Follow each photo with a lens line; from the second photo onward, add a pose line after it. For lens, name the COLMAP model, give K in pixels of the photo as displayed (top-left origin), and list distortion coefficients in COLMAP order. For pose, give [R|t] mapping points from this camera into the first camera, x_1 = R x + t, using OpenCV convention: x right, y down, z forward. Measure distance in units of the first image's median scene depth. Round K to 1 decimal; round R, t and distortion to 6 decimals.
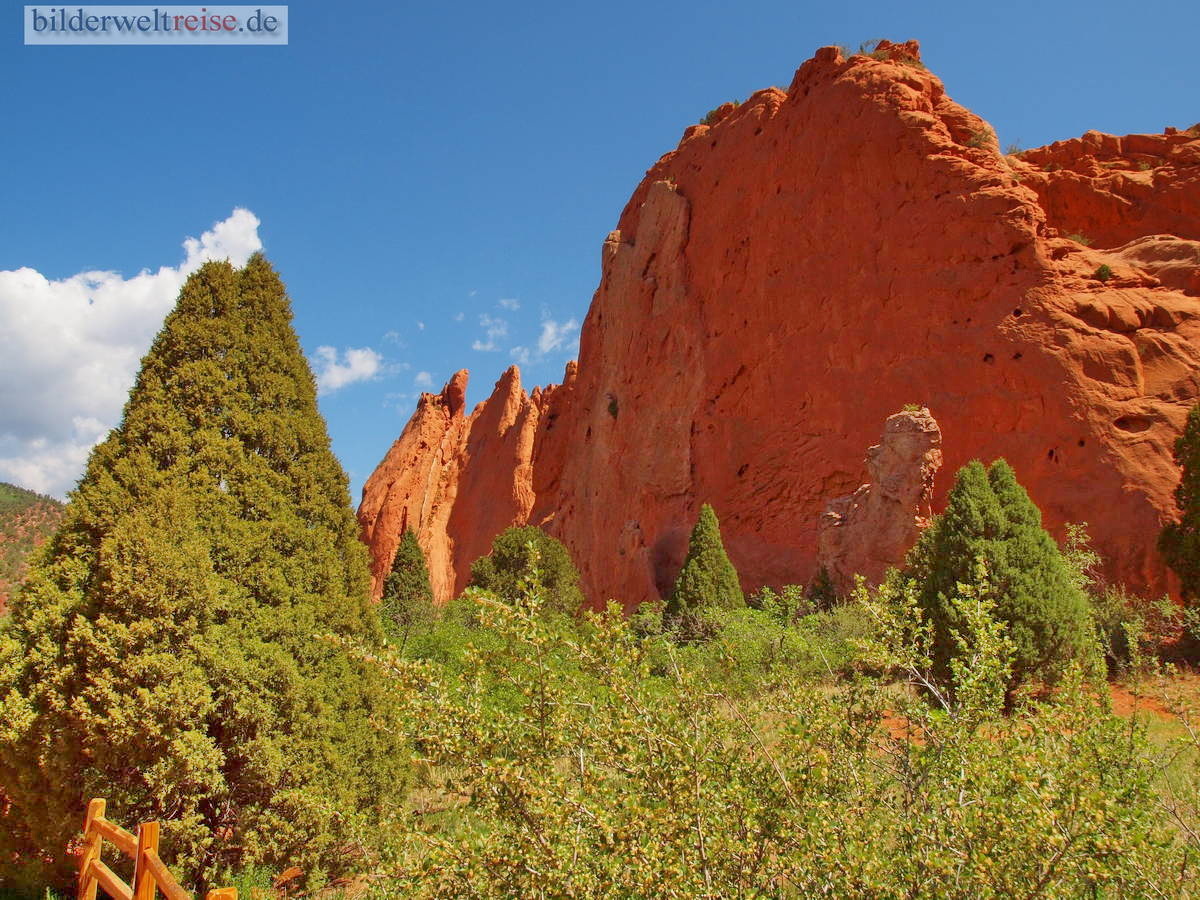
lens RADIAL K [[988.5, 0, 598.8], [0, 988.5, 453.5], [0, 0, 1]] dist [-0.019382, -0.000577]
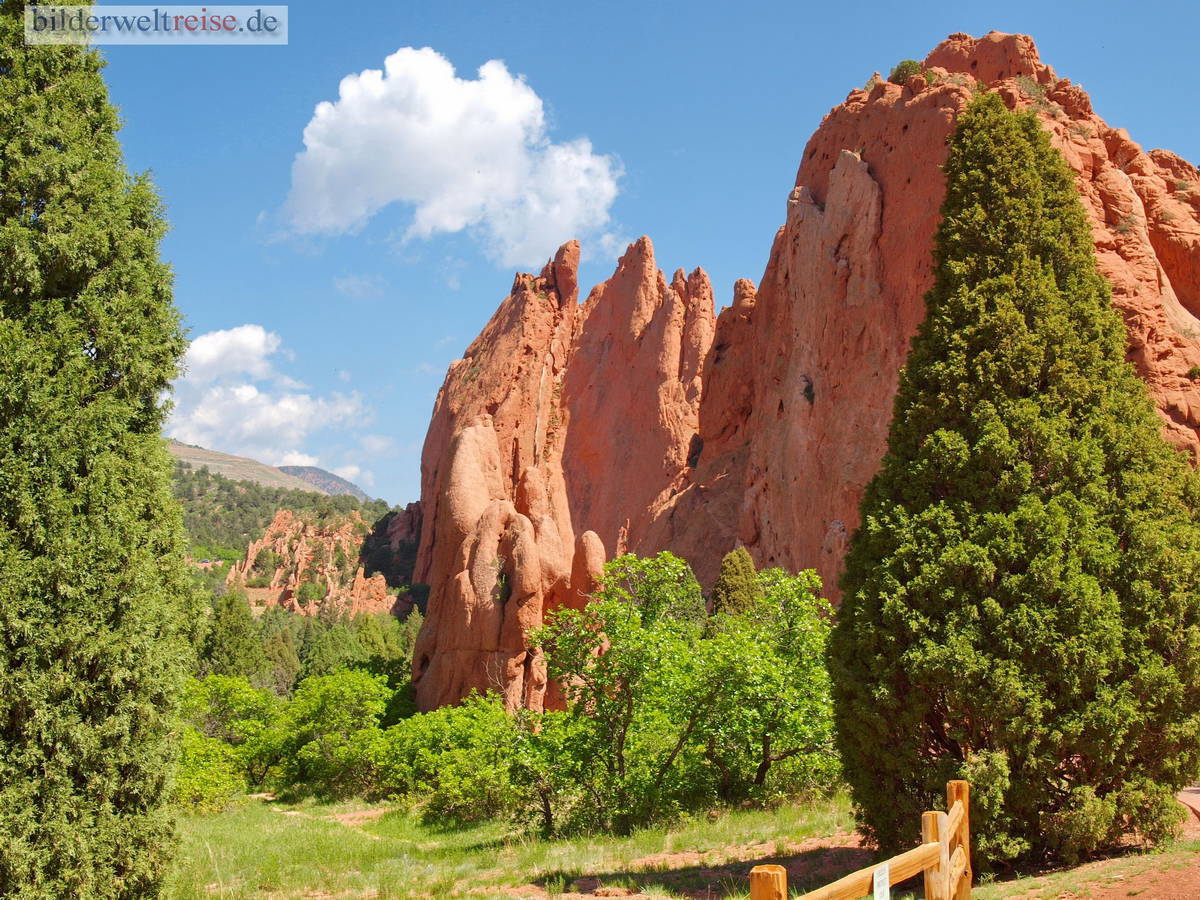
lens RADIAL K [[1541.5, 0, 602.1], [0, 1541.5, 448.2], [0, 0, 1]] dist [0.077810, 0.000000]
pose [[0.994575, -0.039787, -0.096116, -0.037565], [0.048824, 0.994415, 0.093571, -0.121006], [0.091856, -0.097756, 0.990962, -0.462287]]
